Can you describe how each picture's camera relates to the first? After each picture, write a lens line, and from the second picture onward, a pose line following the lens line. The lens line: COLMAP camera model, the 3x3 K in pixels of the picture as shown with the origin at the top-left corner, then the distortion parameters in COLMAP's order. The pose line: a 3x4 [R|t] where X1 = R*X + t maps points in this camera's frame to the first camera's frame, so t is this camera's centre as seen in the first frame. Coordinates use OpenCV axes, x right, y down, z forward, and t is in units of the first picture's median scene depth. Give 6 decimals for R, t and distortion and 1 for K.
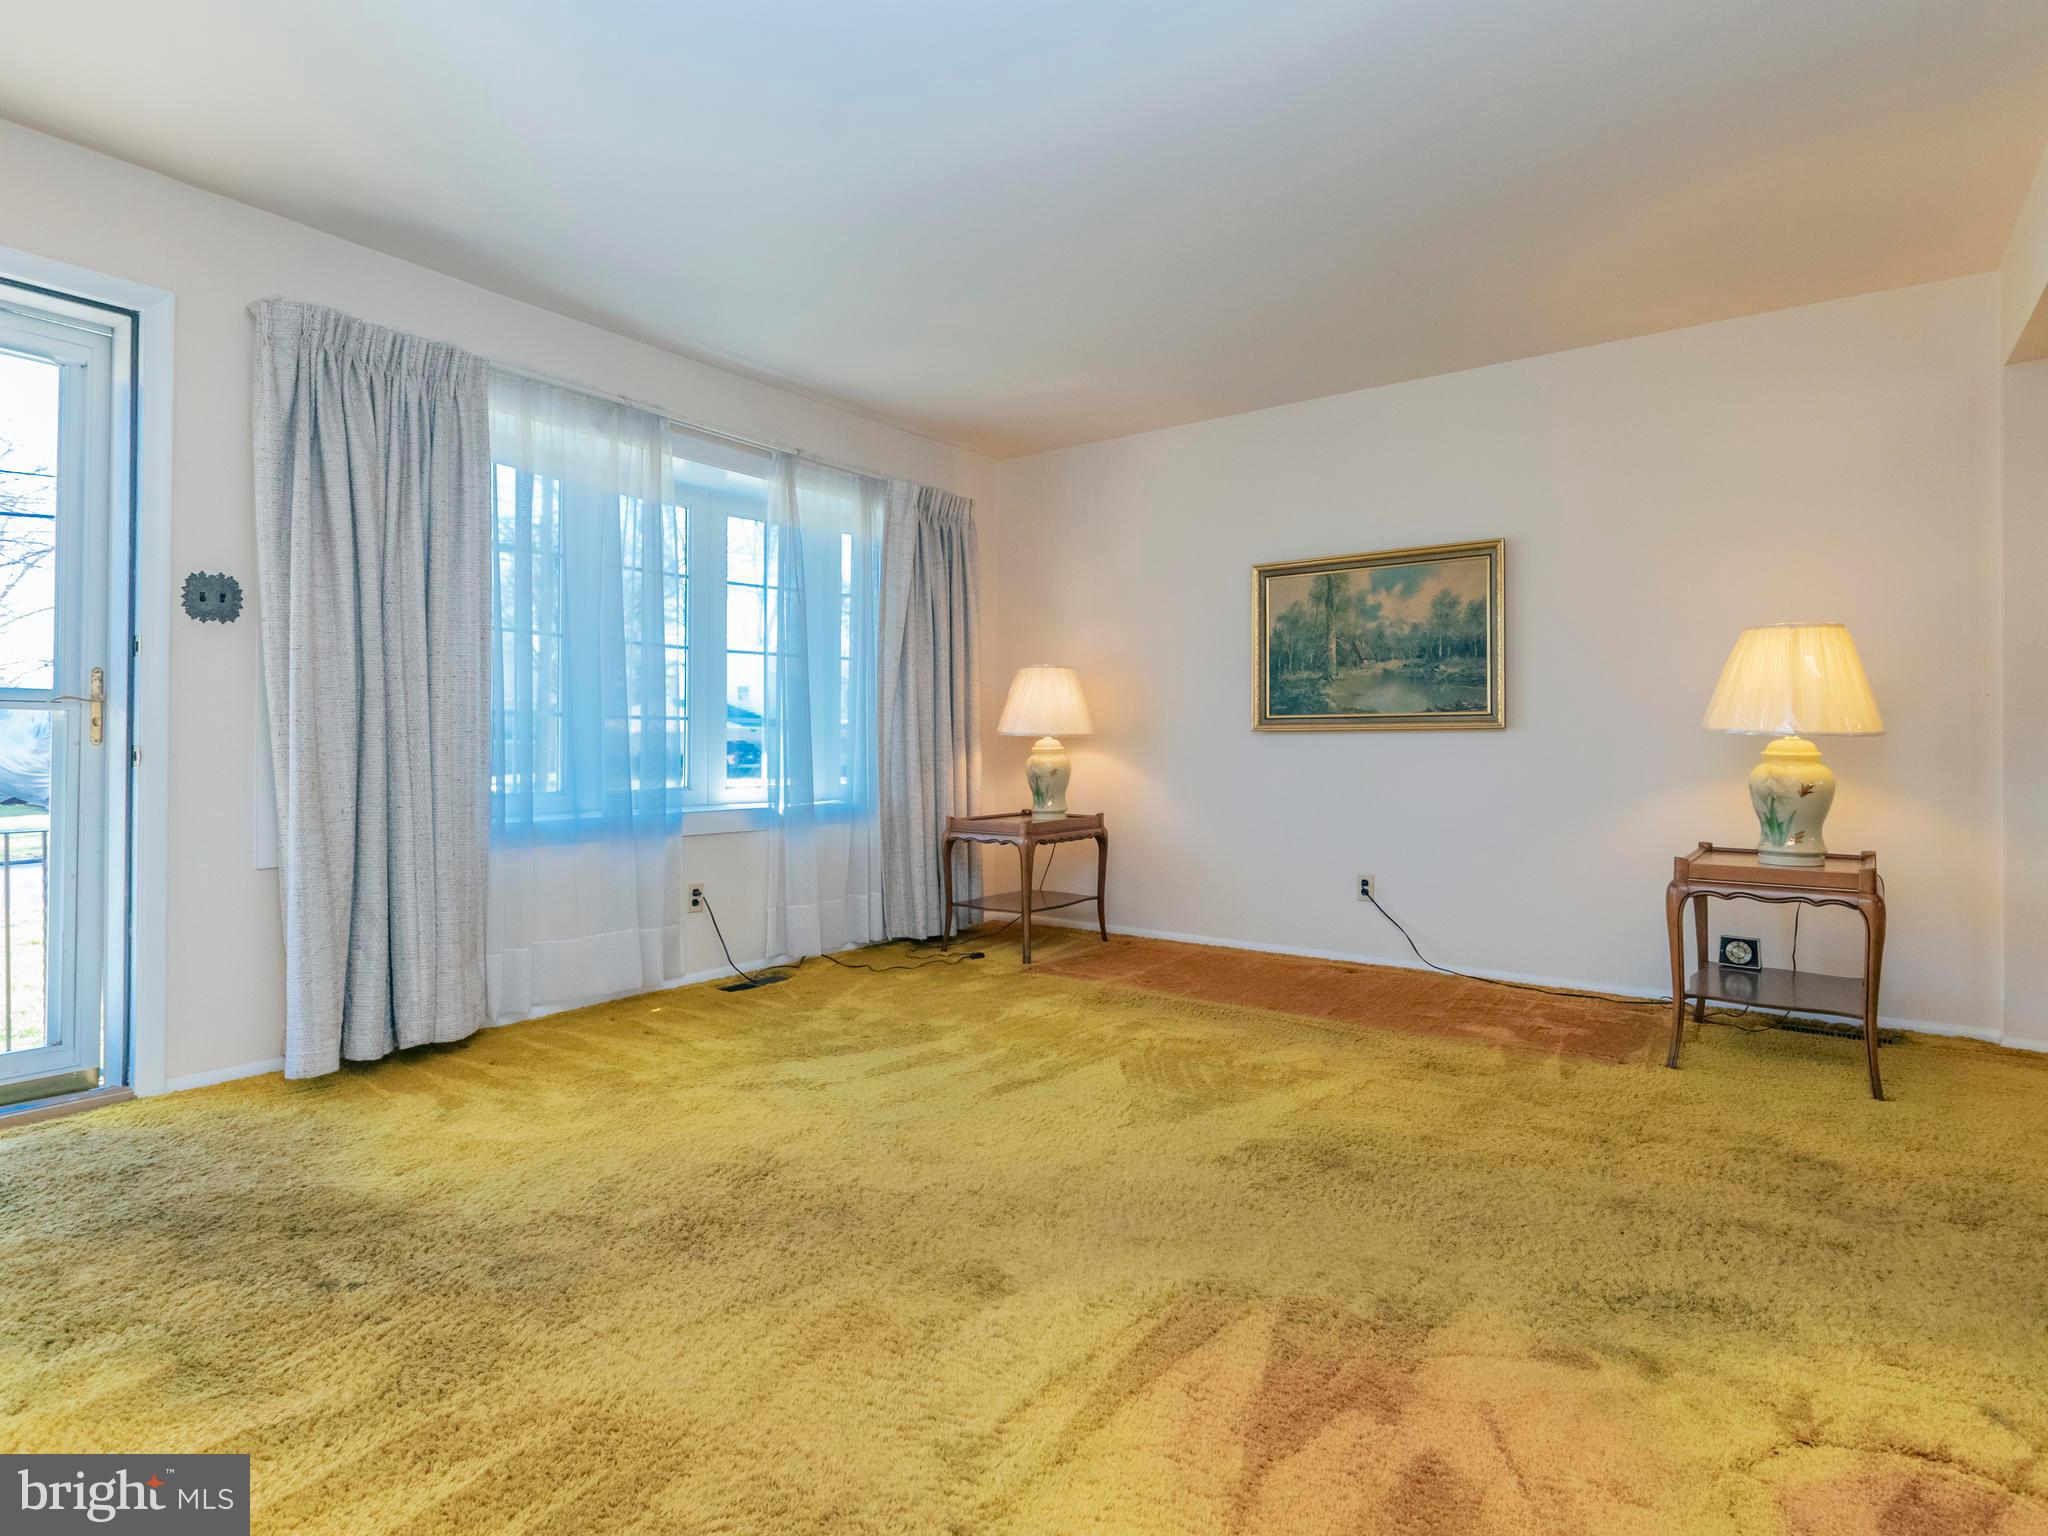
lens RADIAL K [[1093.2, 0, 1024.3], [0, 1093.2, 725.0], [0, 0, 1]] dist [0.000487, -0.000341]
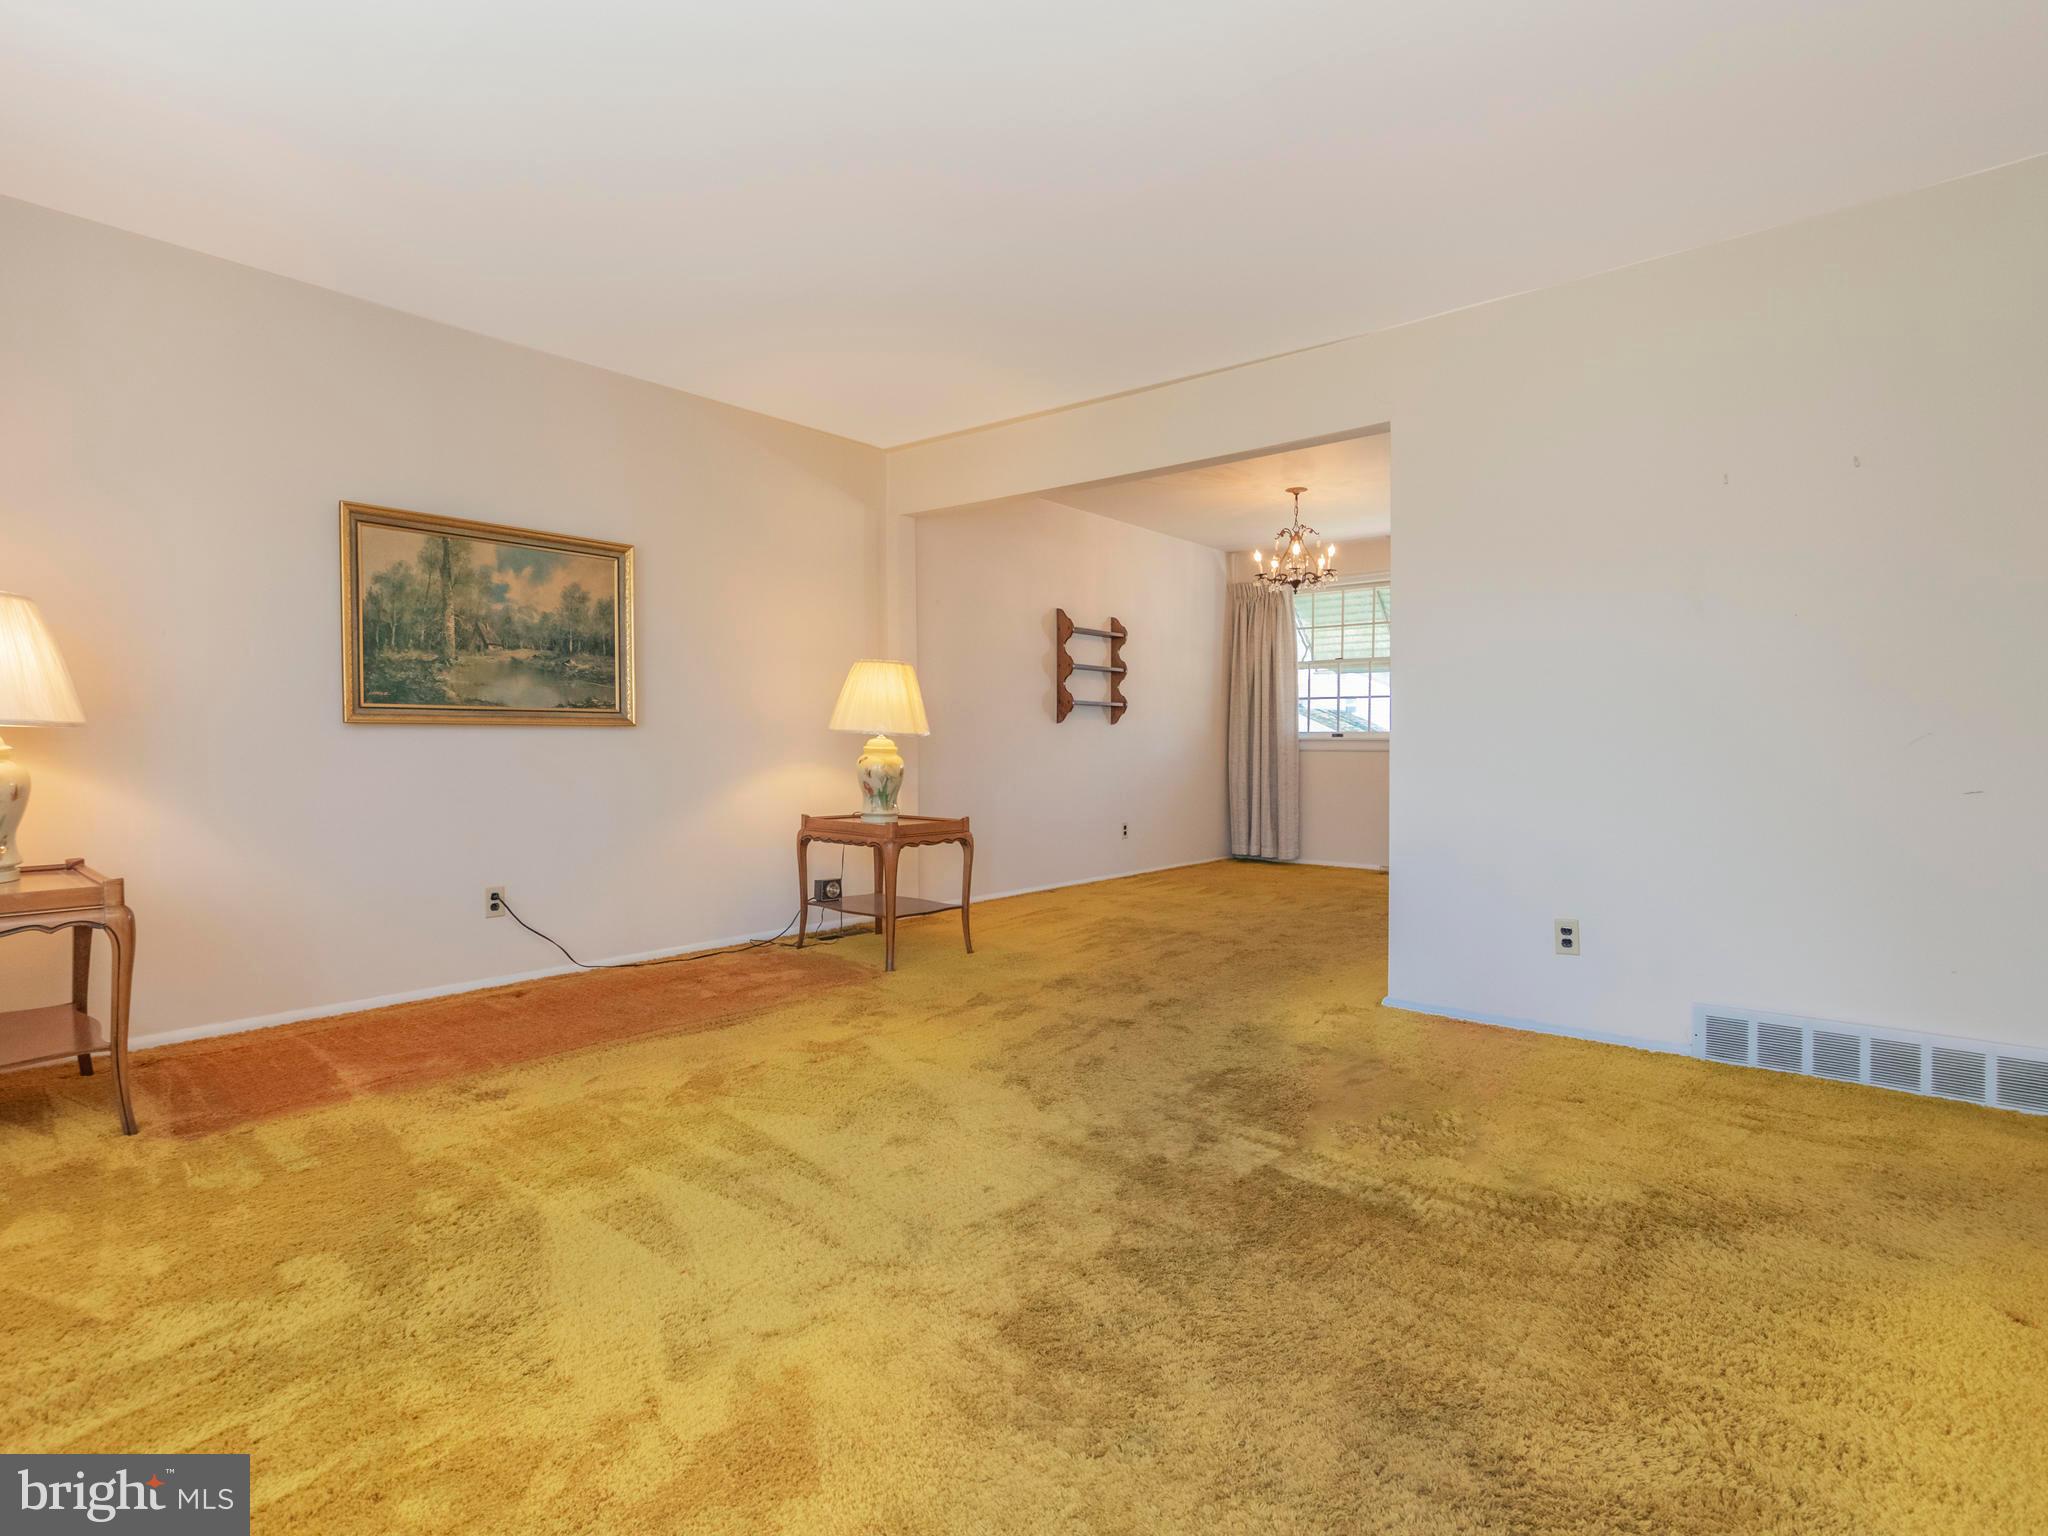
lens RADIAL K [[1023.4, 0, 1025.6], [0, 1023.4, 752.9], [0, 0, 1]] dist [-0.000860, -0.001115]
pose [[0.064483, -0.011701, 0.997850, -0.514301], [-0.020227, 0.999710, 0.013030, 0.008200], [-0.997714, -0.021024, 0.064227, 0.544614]]
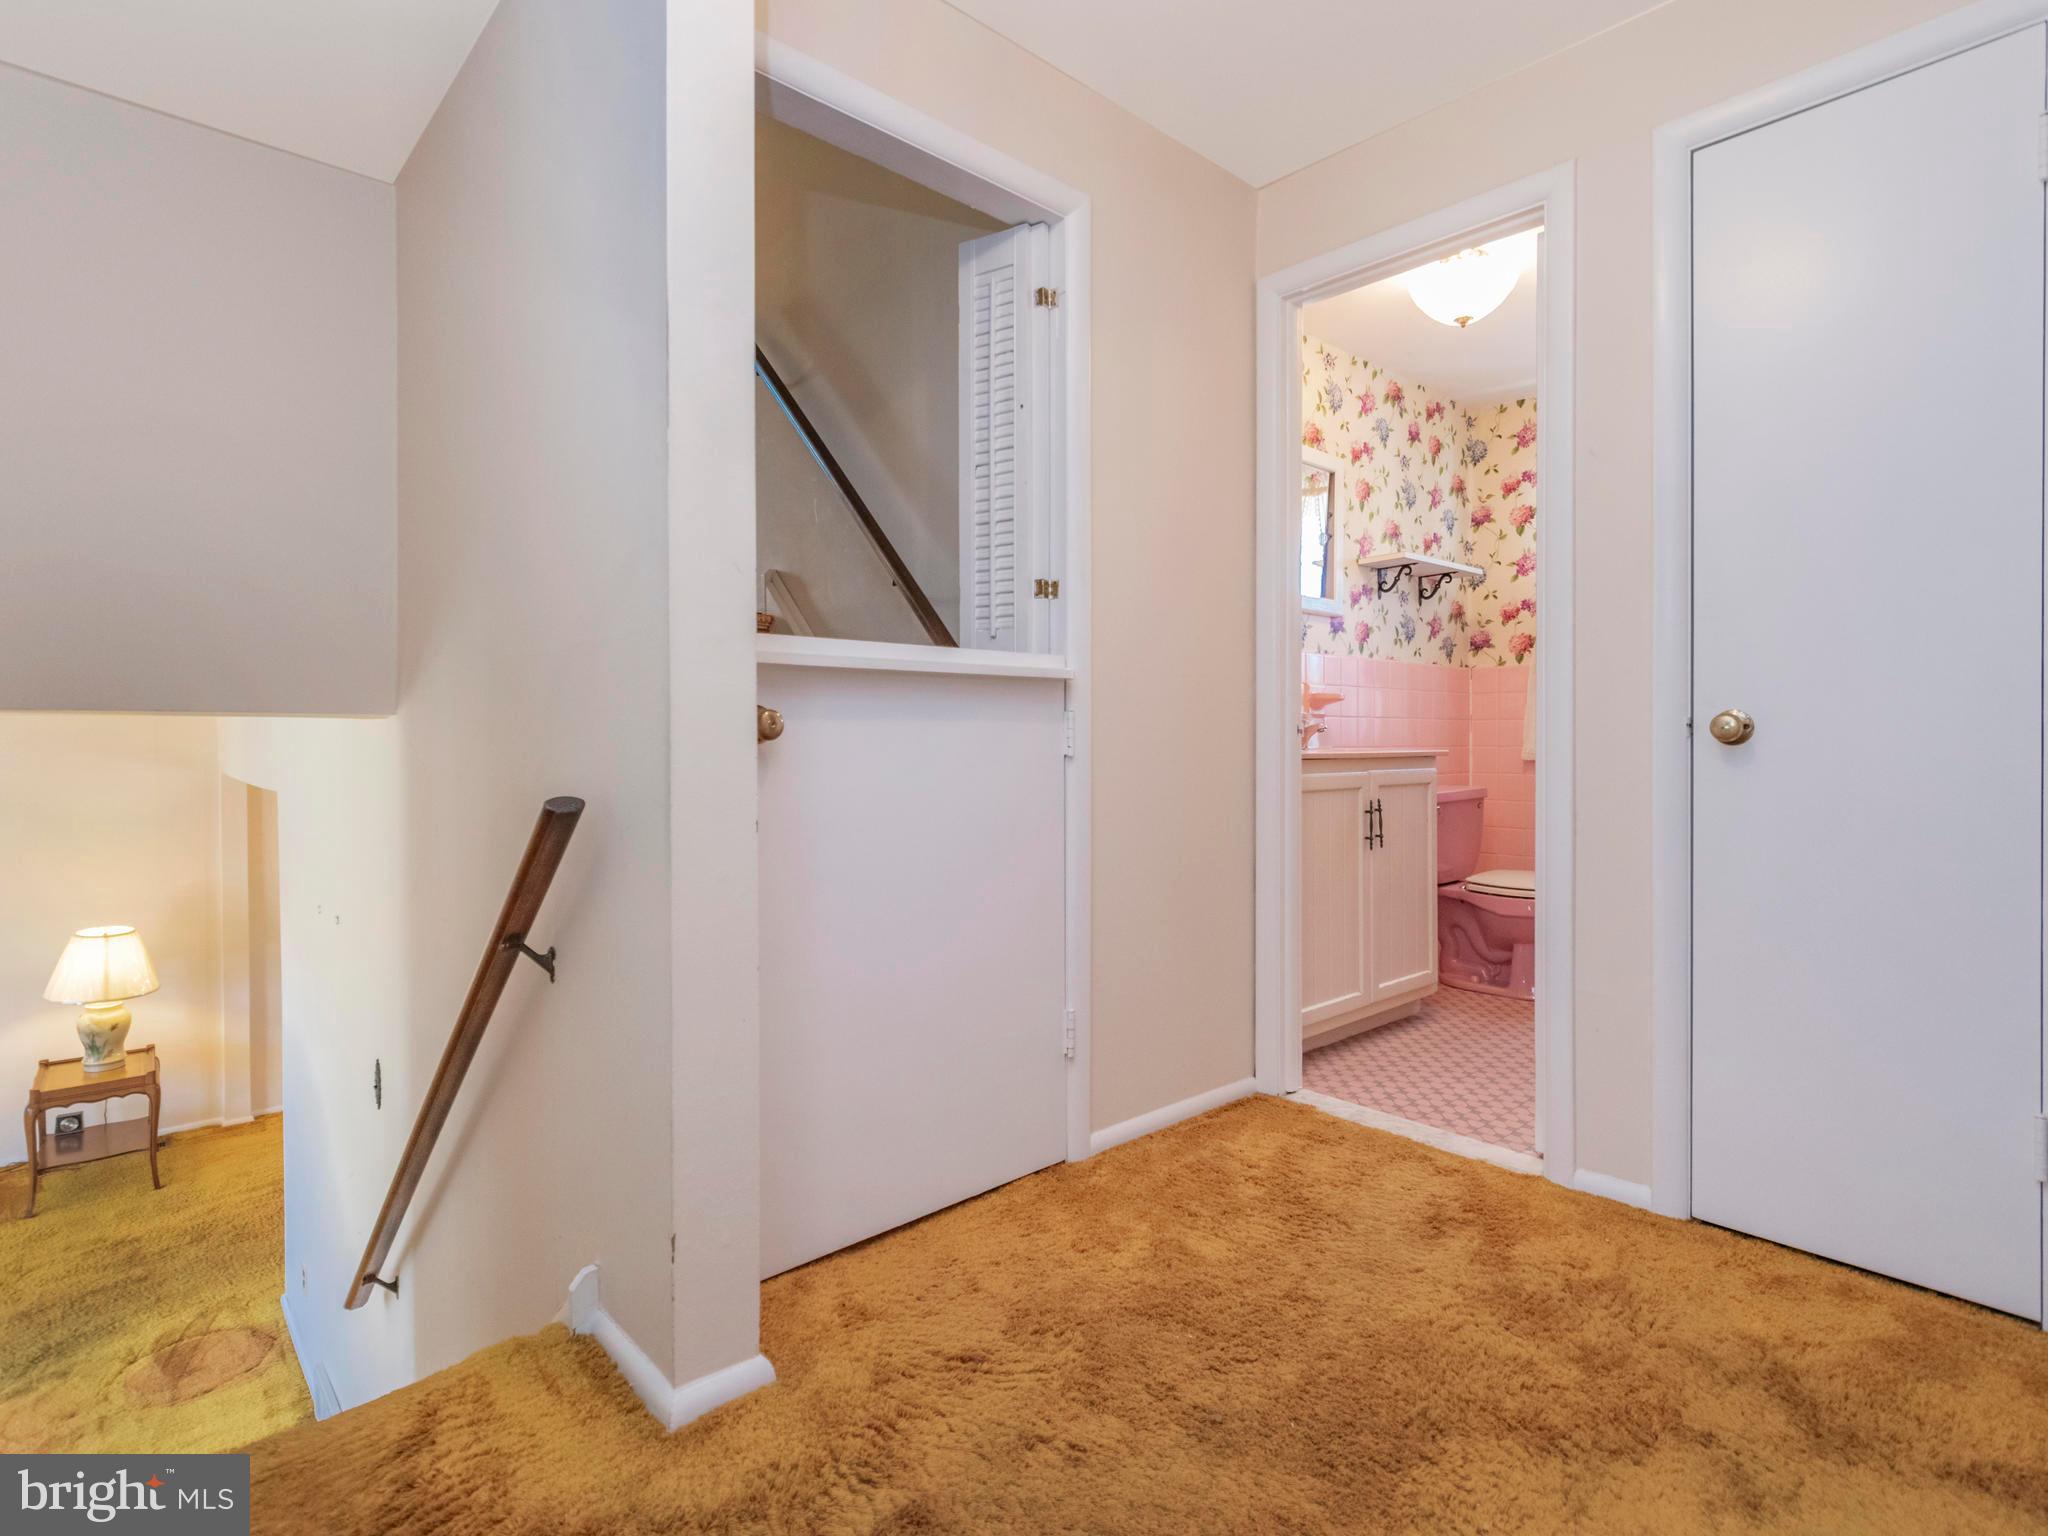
lens RADIAL K [[1023.4, 0, 1025.6], [0, 1023.4, 752.9], [0, 0, 1]] dist [-0.000860, -0.001115]
pose [[0.199894, -0.017876, 0.979655, -0.443995], [-0.010122, 0.999743, 0.020308, -0.318697], [-0.979765, -0.013976, 0.199661, -0.566984]]
